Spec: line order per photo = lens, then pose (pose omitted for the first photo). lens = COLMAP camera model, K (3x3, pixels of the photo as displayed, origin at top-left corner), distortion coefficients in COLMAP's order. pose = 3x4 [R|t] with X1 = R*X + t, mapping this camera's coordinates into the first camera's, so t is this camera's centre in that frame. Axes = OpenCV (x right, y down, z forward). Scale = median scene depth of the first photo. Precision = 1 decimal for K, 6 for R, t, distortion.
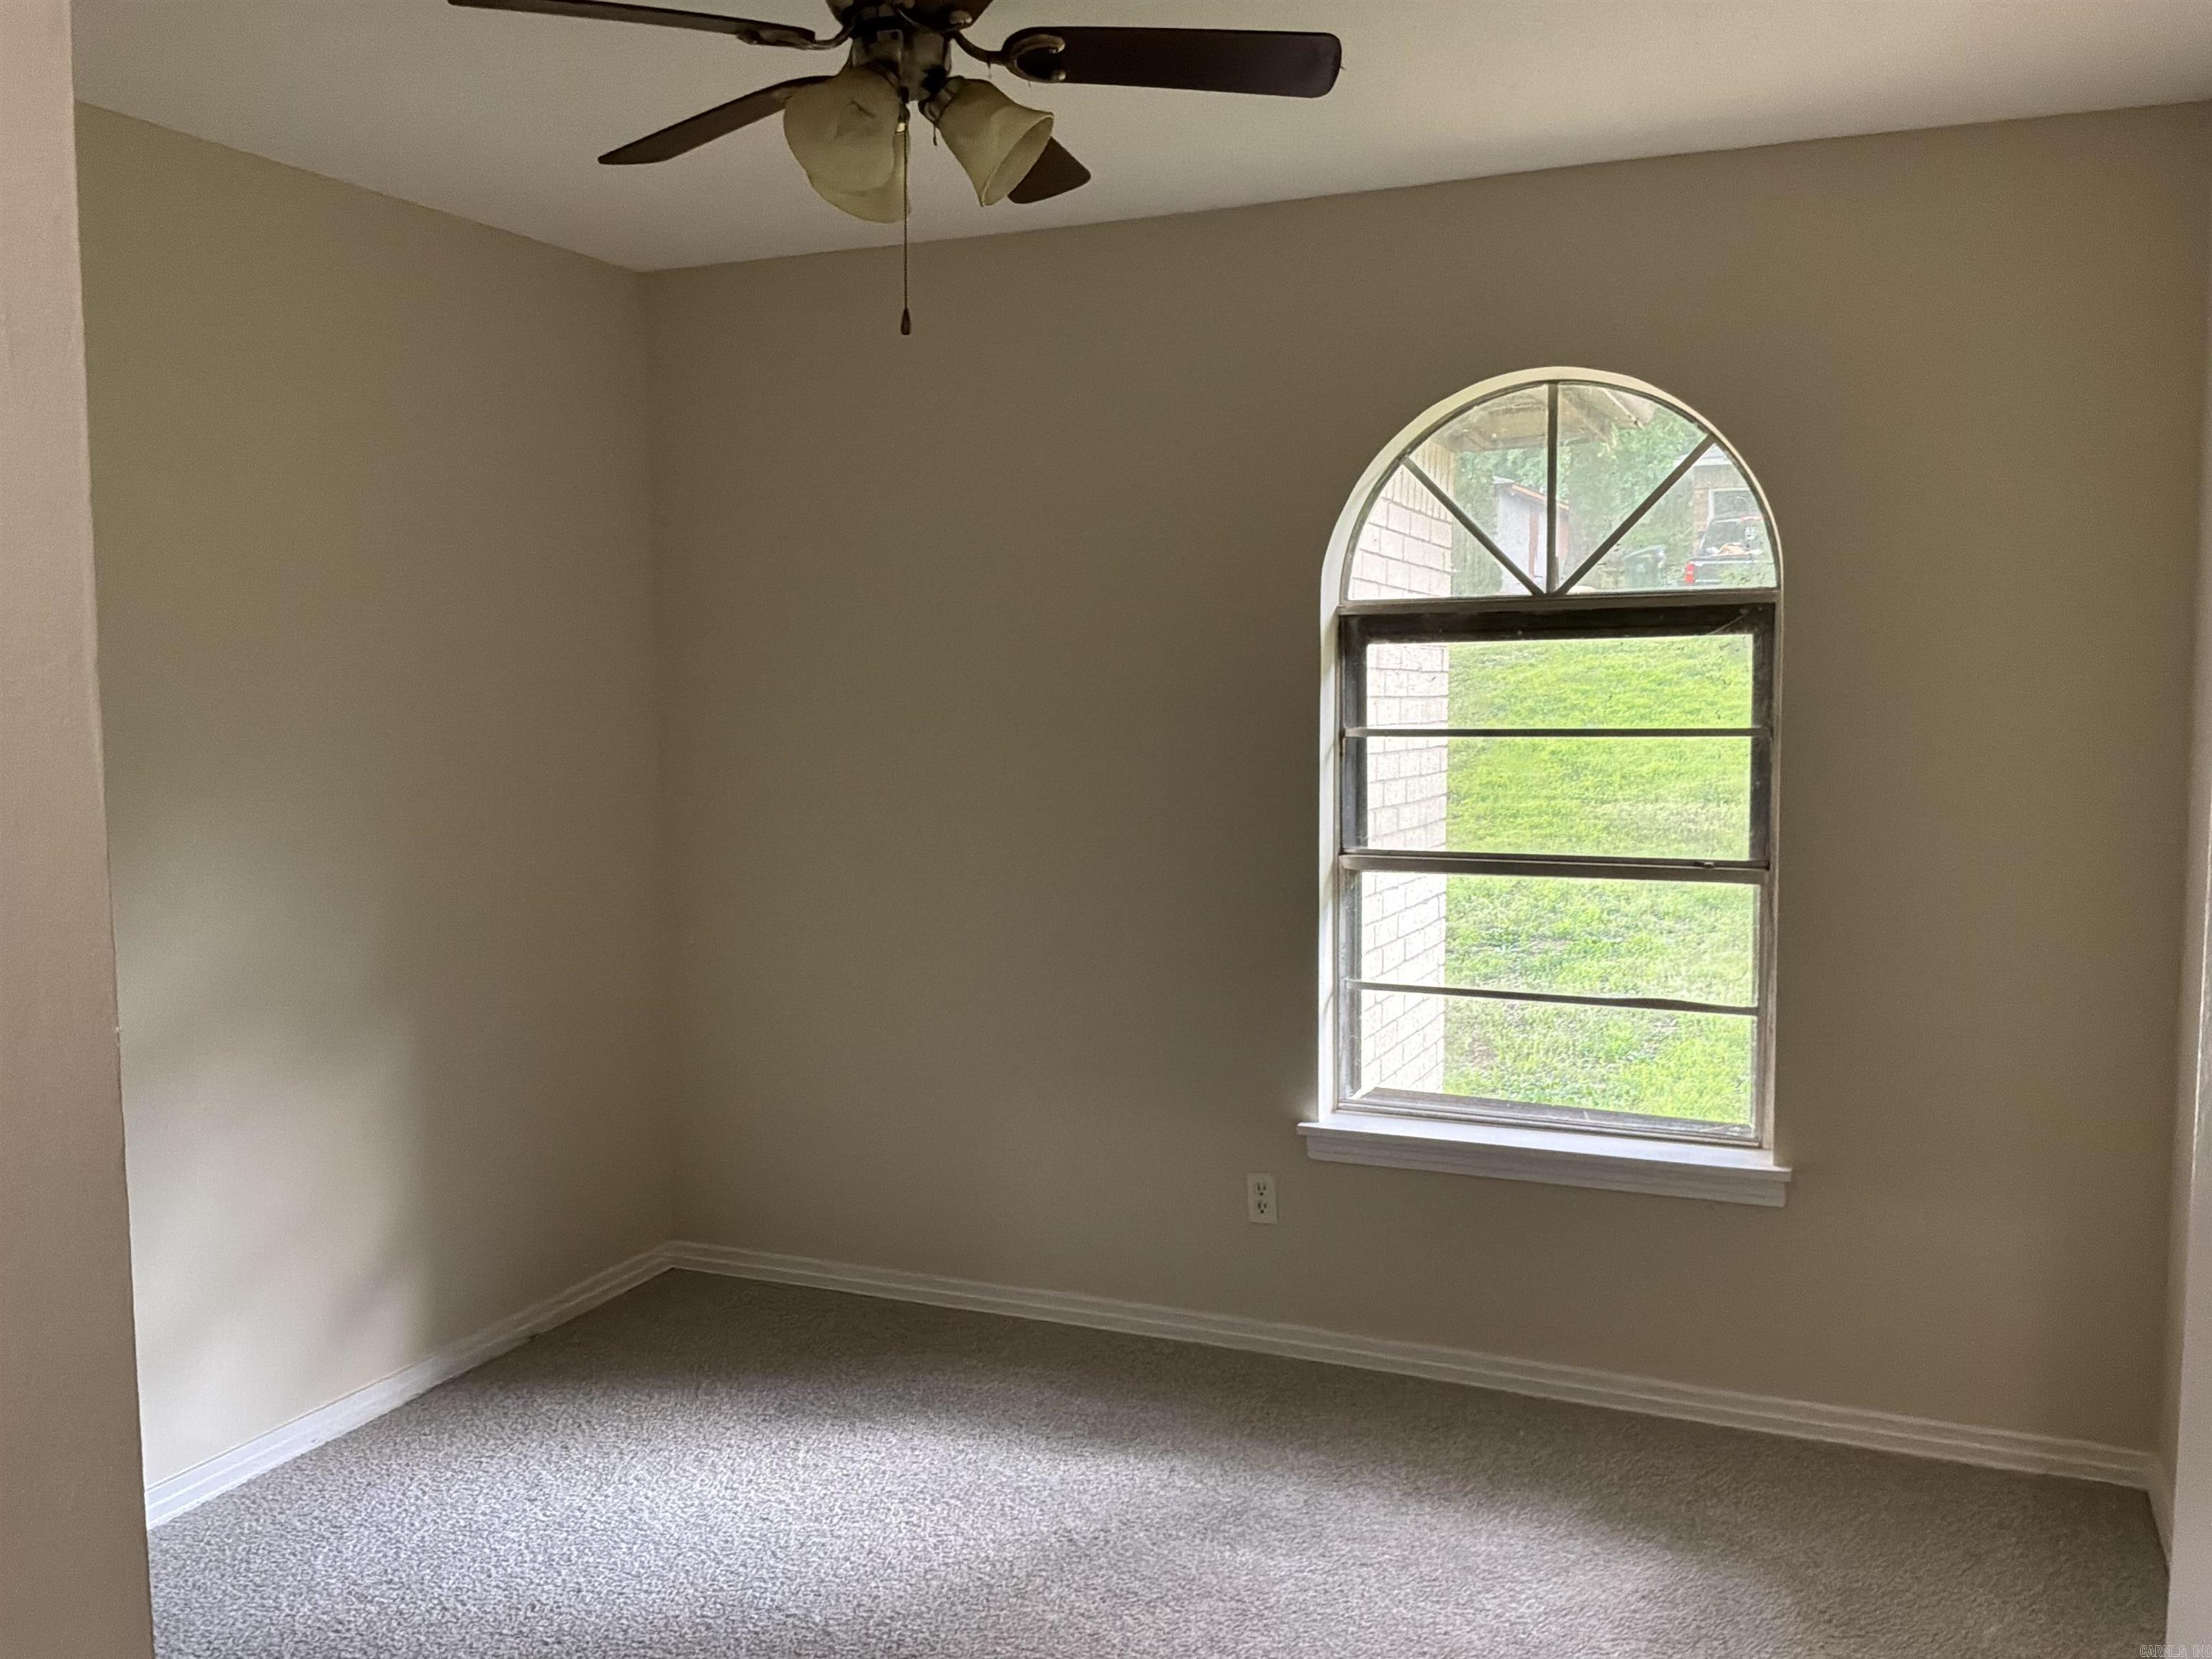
lens RADIAL K [[1816.5, 0, 1111.8], [0, 1816.5, 821.9], [0, 0, 1]] dist [0.136367, -0.305745]
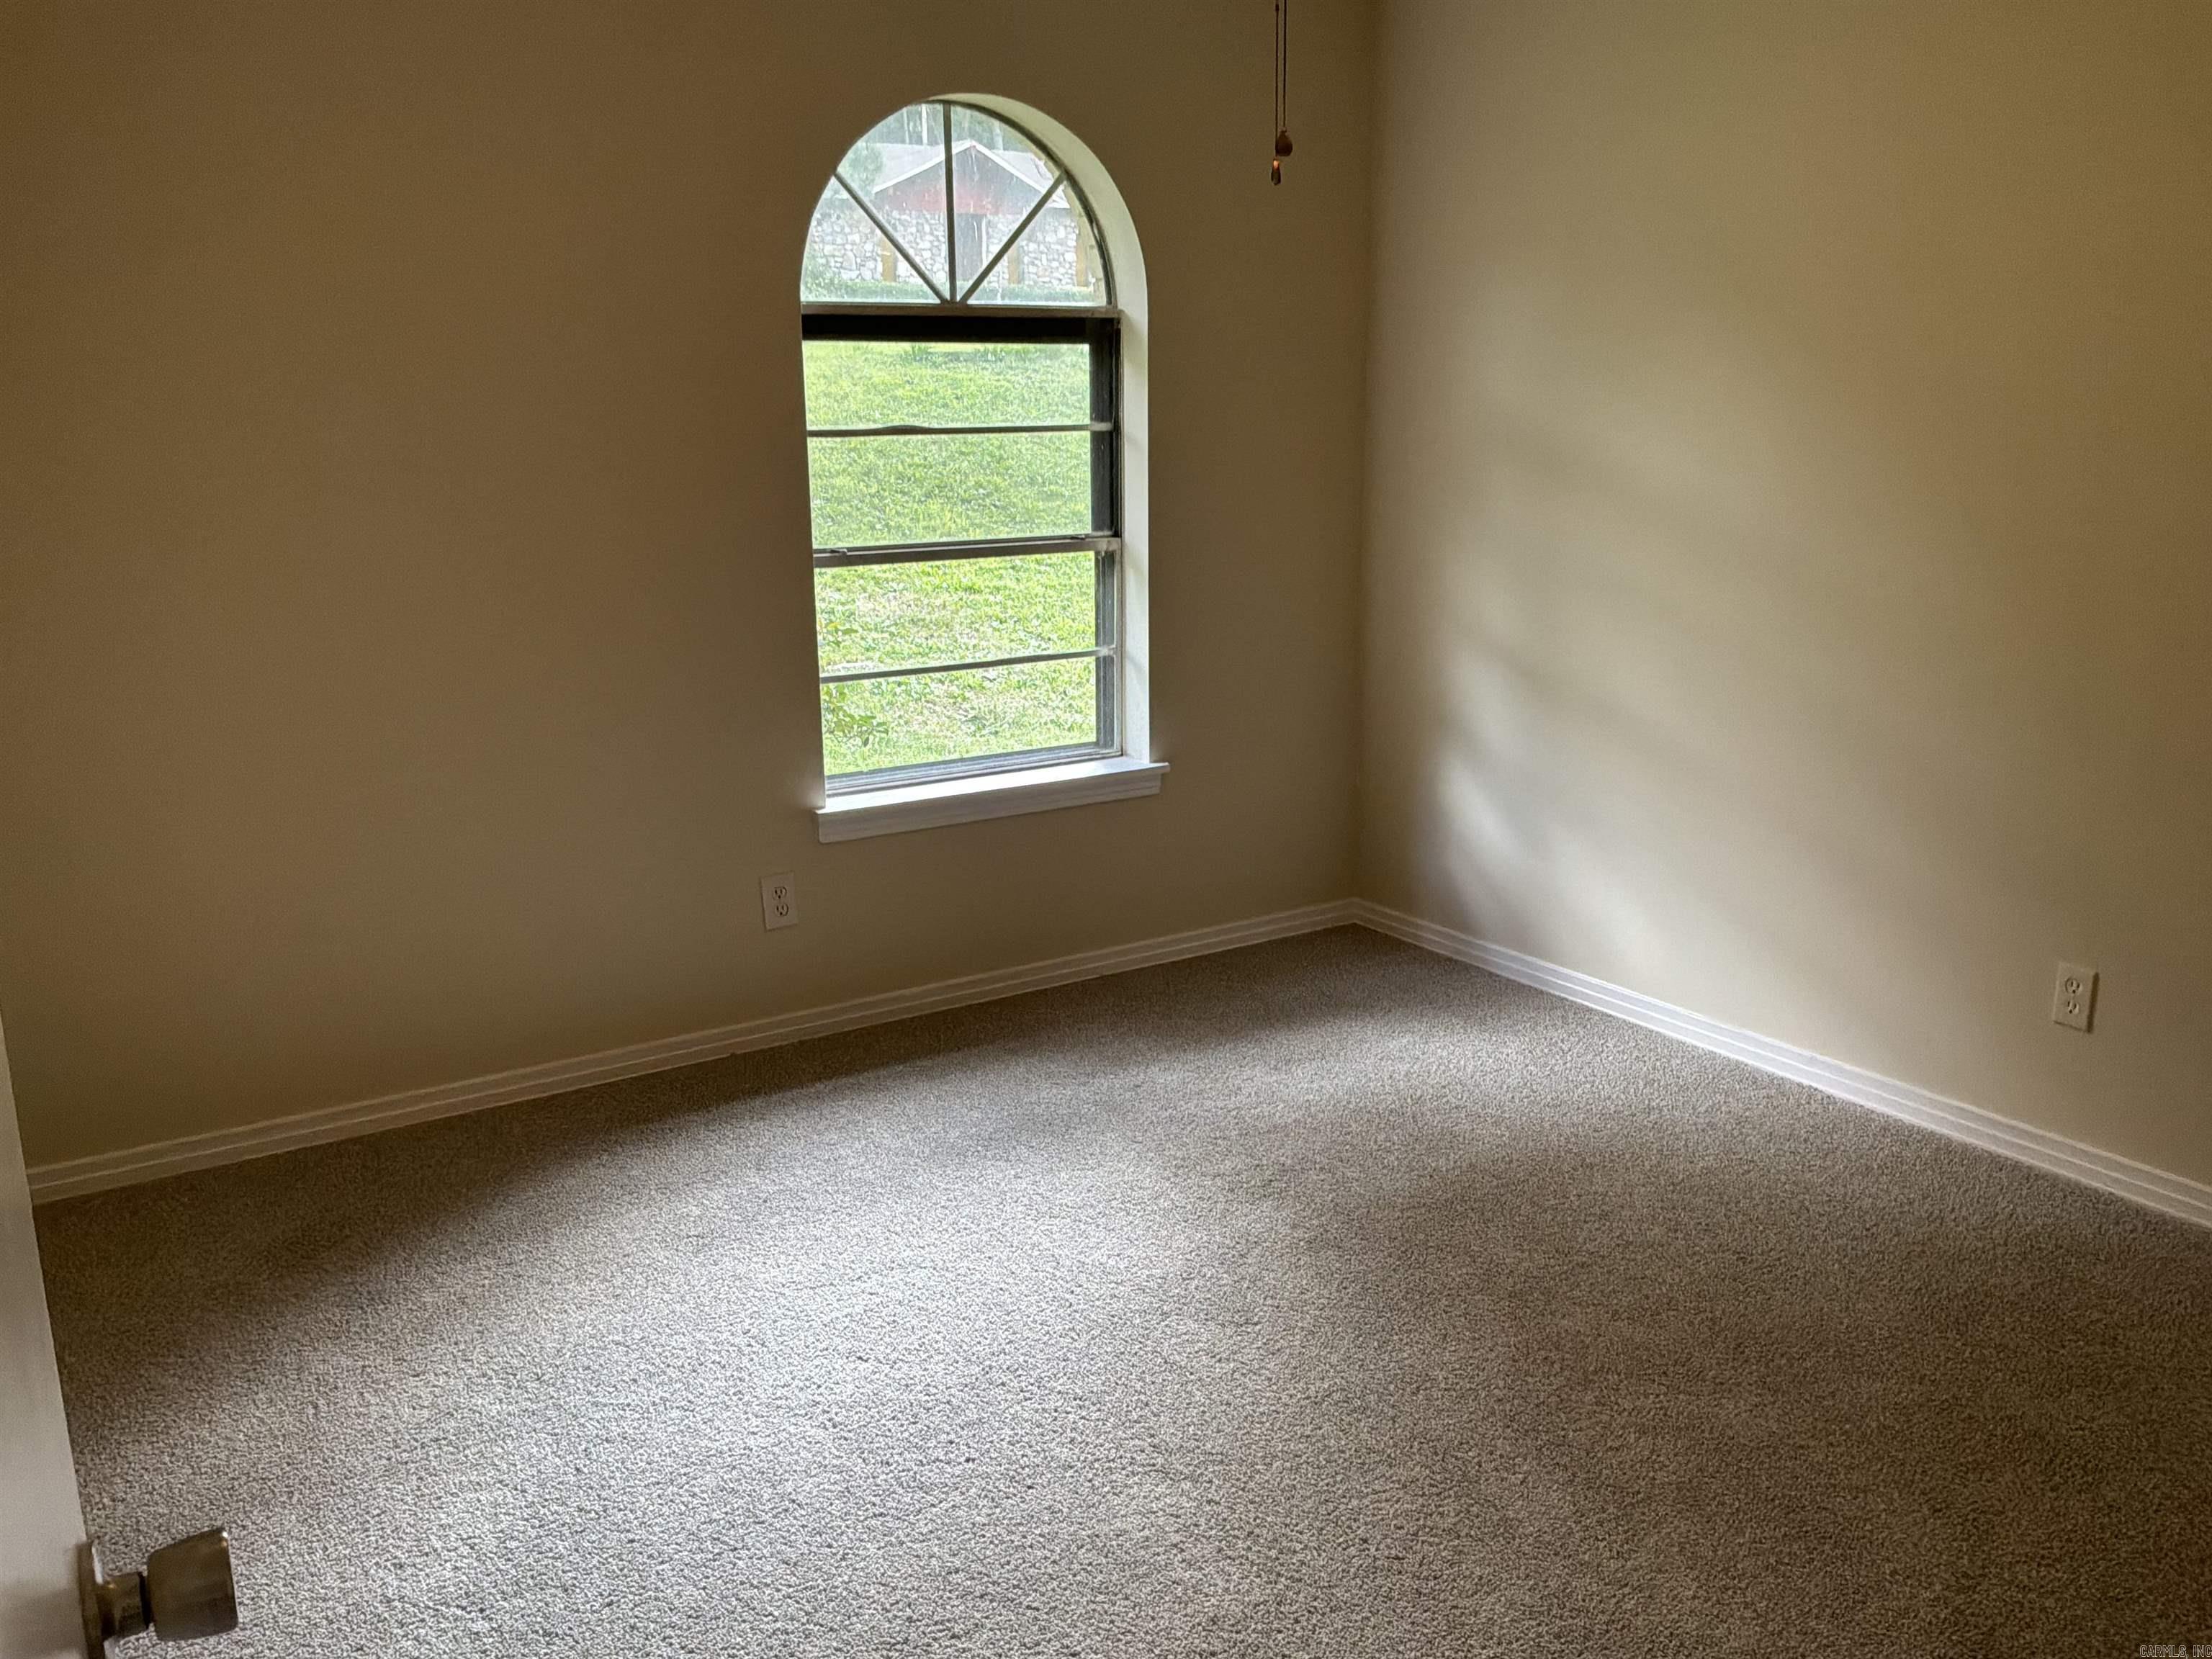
lens RADIAL K [[1816.5, 0, 1111.8], [0, 1816.5, 821.9], [0, 0, 1]] dist [0.136367, -0.305745]
pose [[0.542544, -0.200625, 0.815718, -0.683399], [0.071088, 0.978543, 0.193390, -0.025398], [-0.837014, -0.046935, 0.545165, 0.297849]]
